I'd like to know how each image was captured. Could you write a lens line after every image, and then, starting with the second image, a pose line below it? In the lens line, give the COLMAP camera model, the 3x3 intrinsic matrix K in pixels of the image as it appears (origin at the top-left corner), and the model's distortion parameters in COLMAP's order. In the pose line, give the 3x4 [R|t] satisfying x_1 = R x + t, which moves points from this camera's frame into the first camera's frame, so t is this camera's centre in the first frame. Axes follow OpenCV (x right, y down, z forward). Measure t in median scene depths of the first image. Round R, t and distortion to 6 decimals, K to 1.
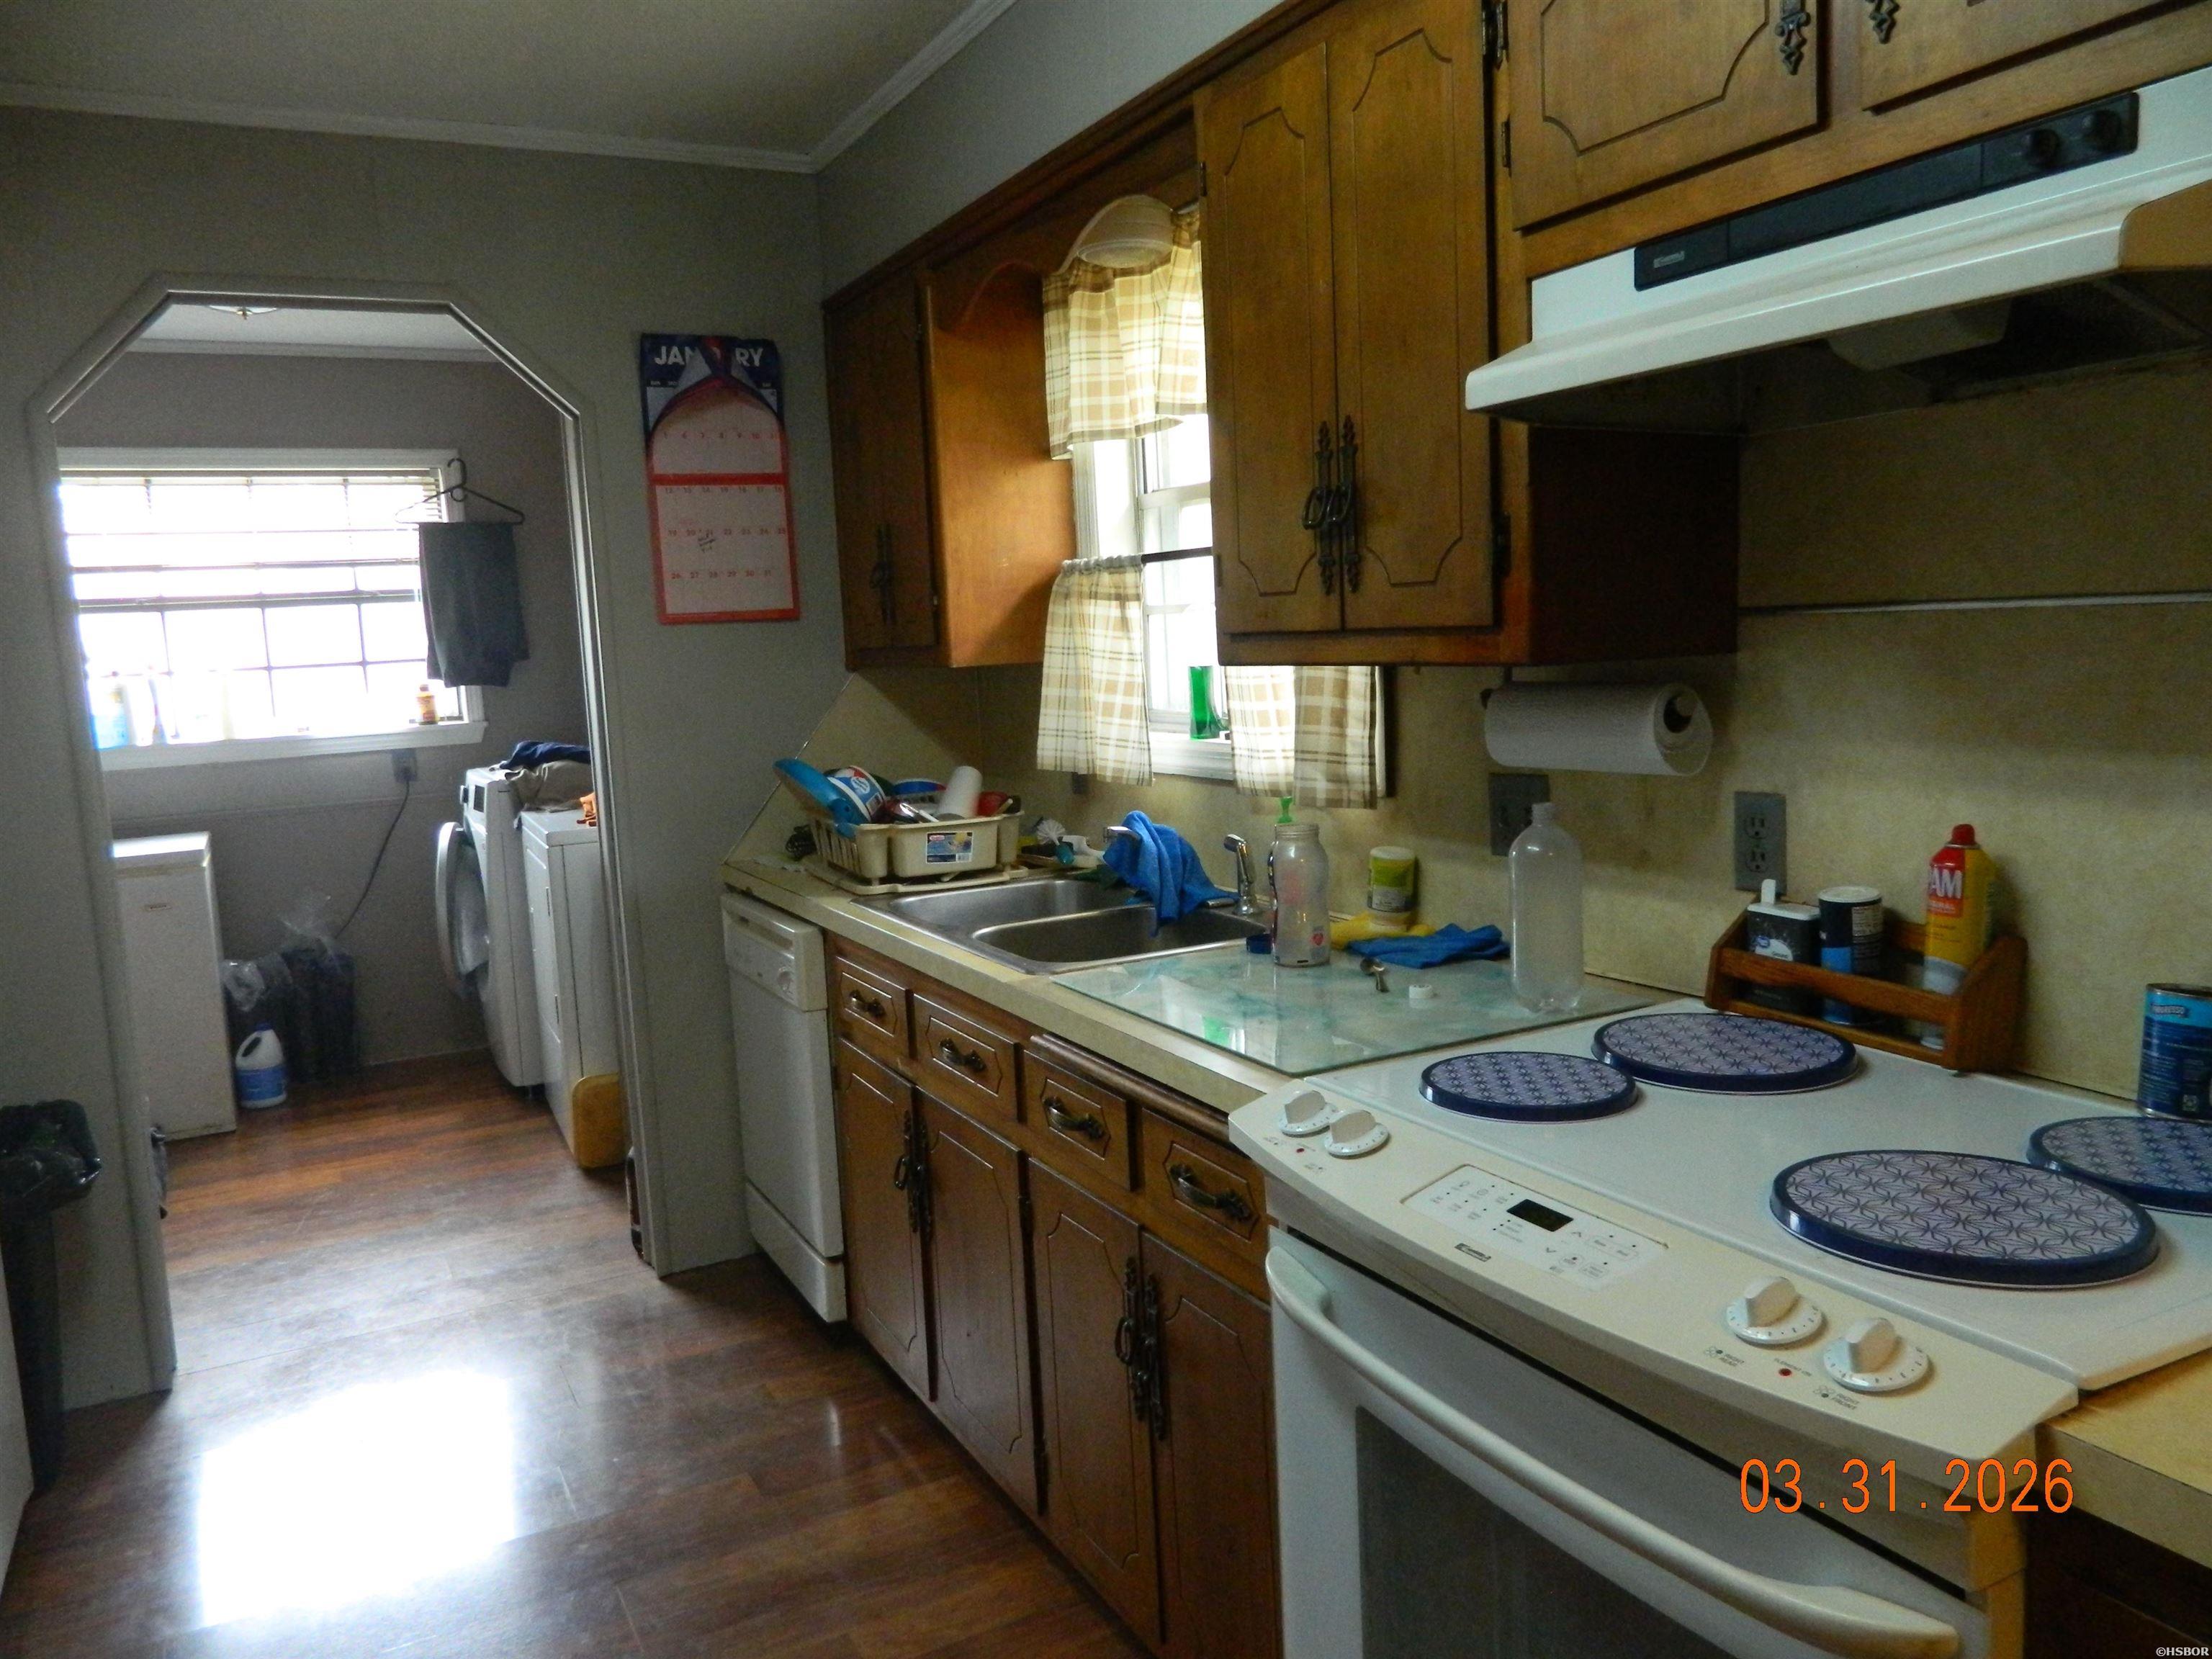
lens RADIAL K [[1618.7, 0, 1091.6], [0, 1618.7, 803.0], [0, 0, 1]] dist [0.006286, -0.002065]
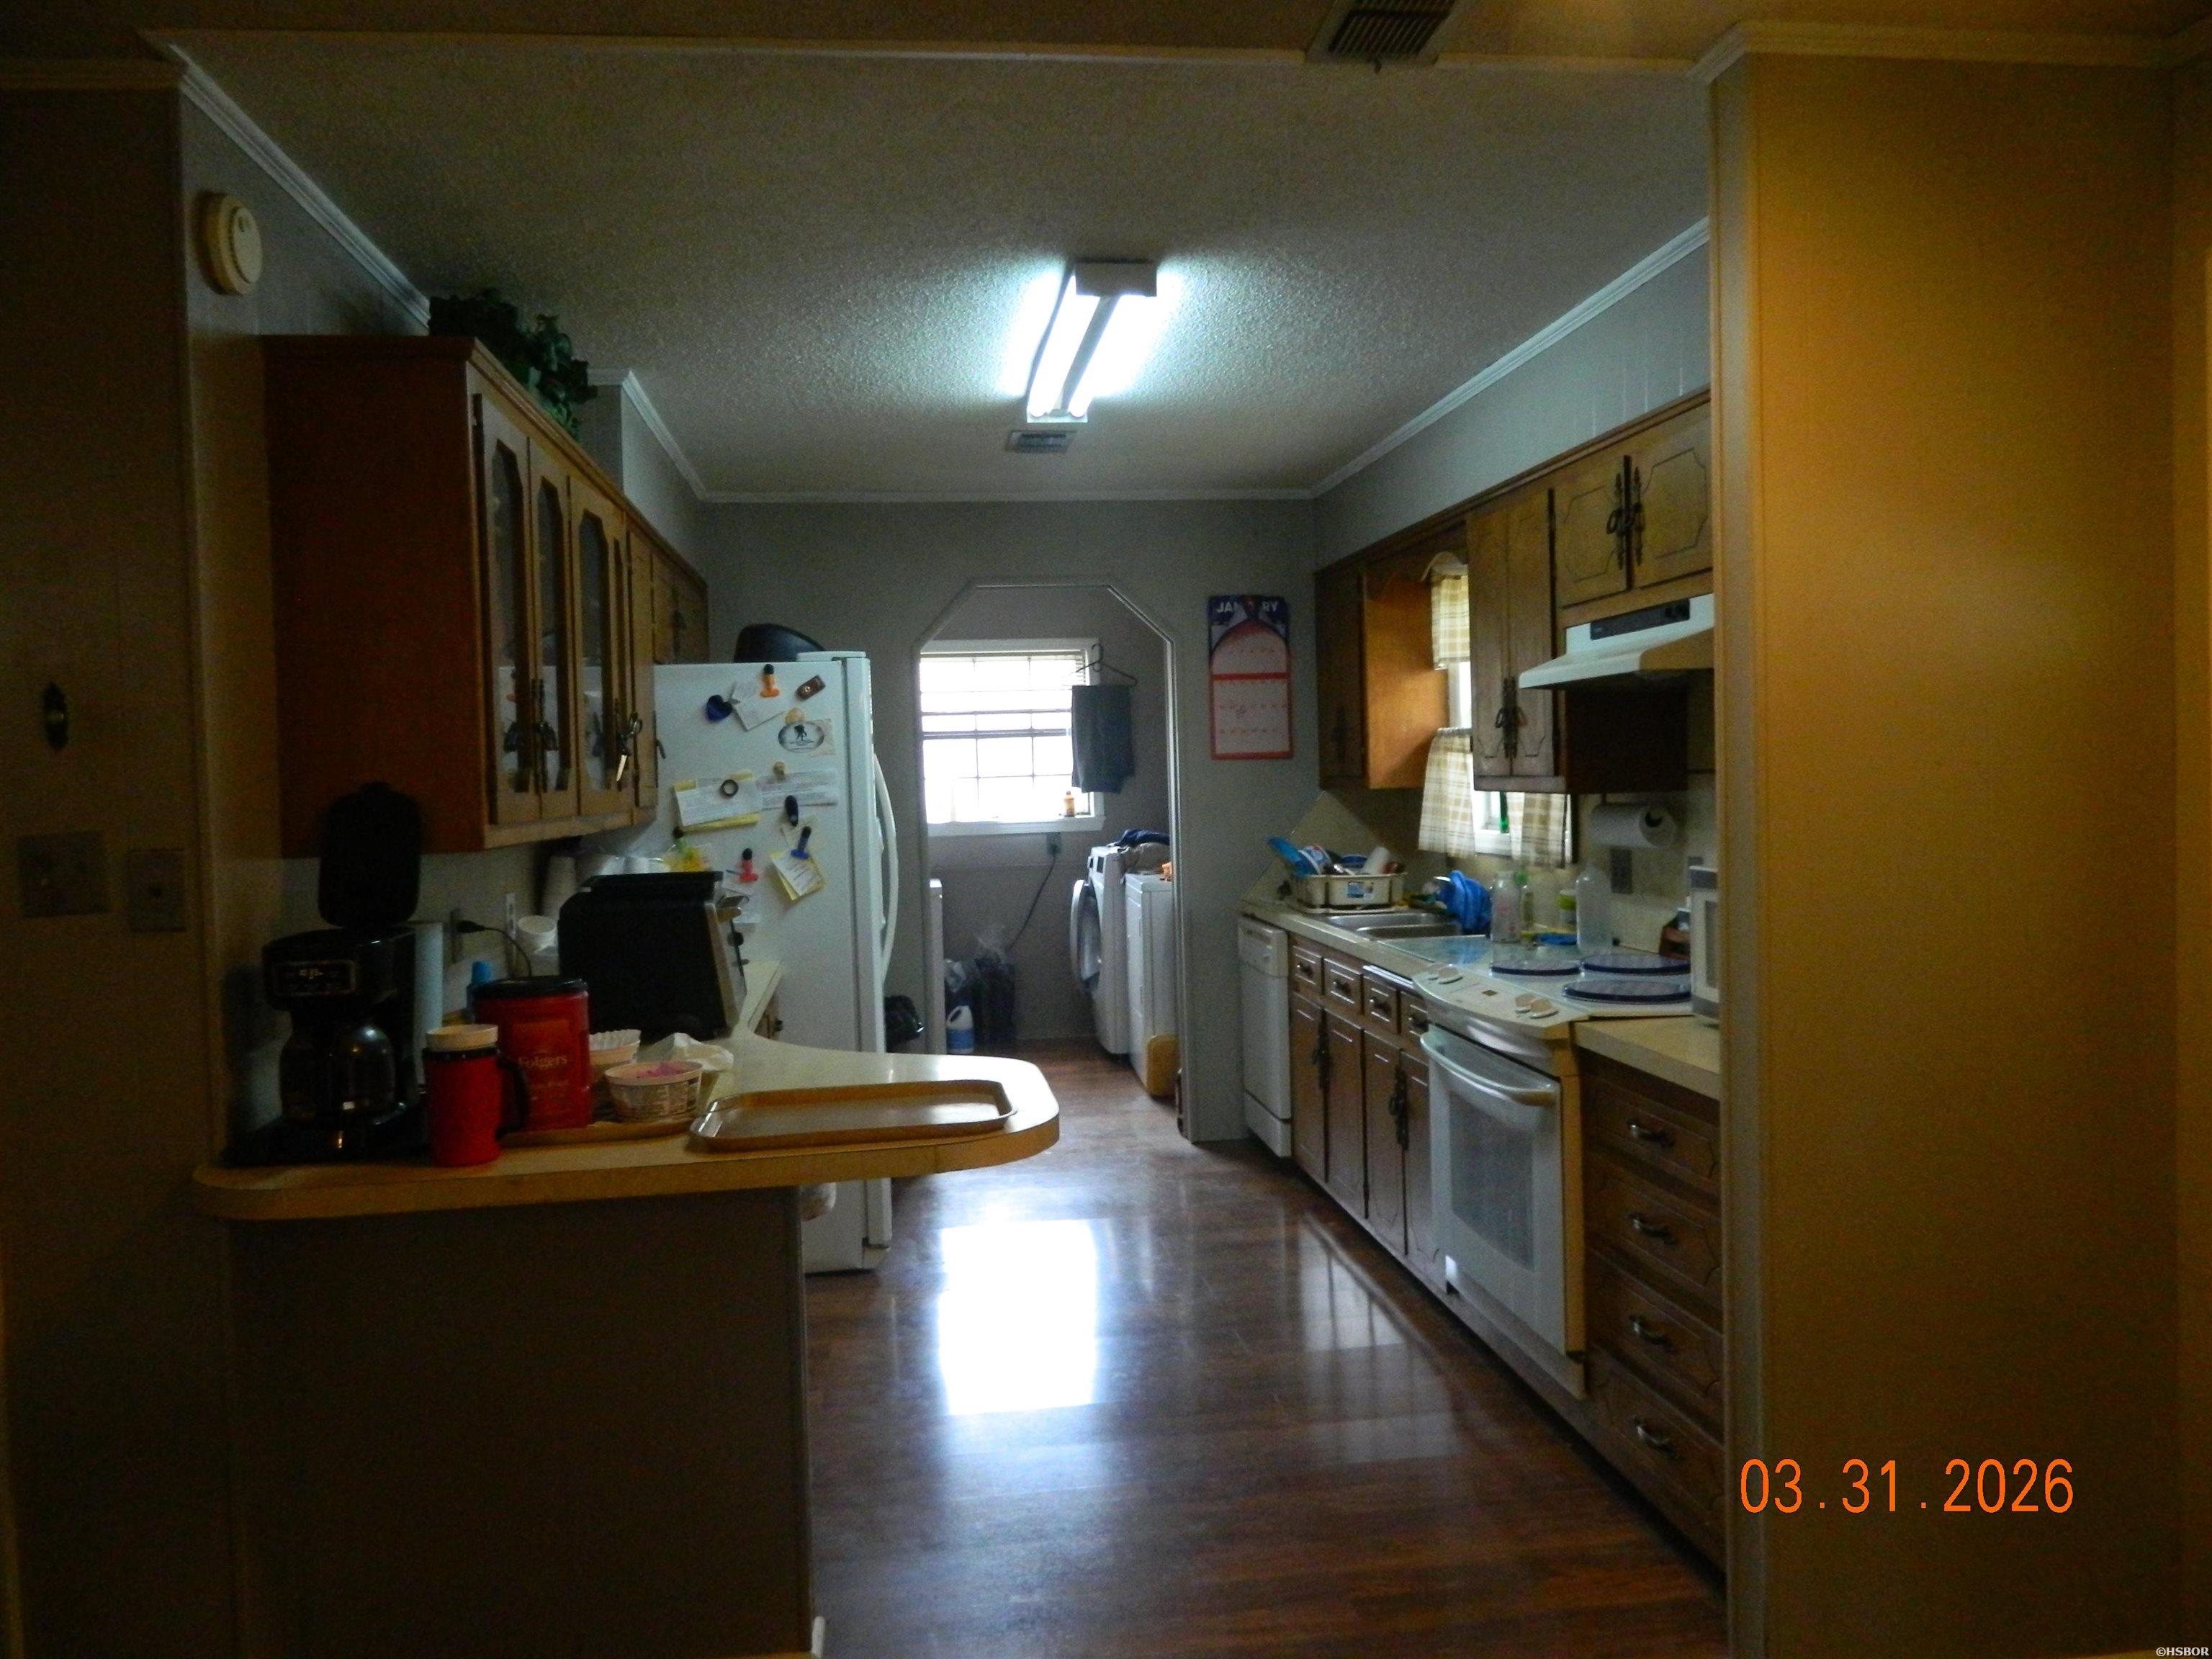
lens RADIAL K [[1618.7, 0, 1104.8], [0, 1618.7, 824.0], [0, 0, 1]] dist [0.006286, -0.002065]
pose [[0.941072, 0.036854, -0.336192, 0.218418], [-0.057568, 0.996994, -0.051854, 0.057433], [0.333271, 0.068153, 0.940365, -0.687715]]
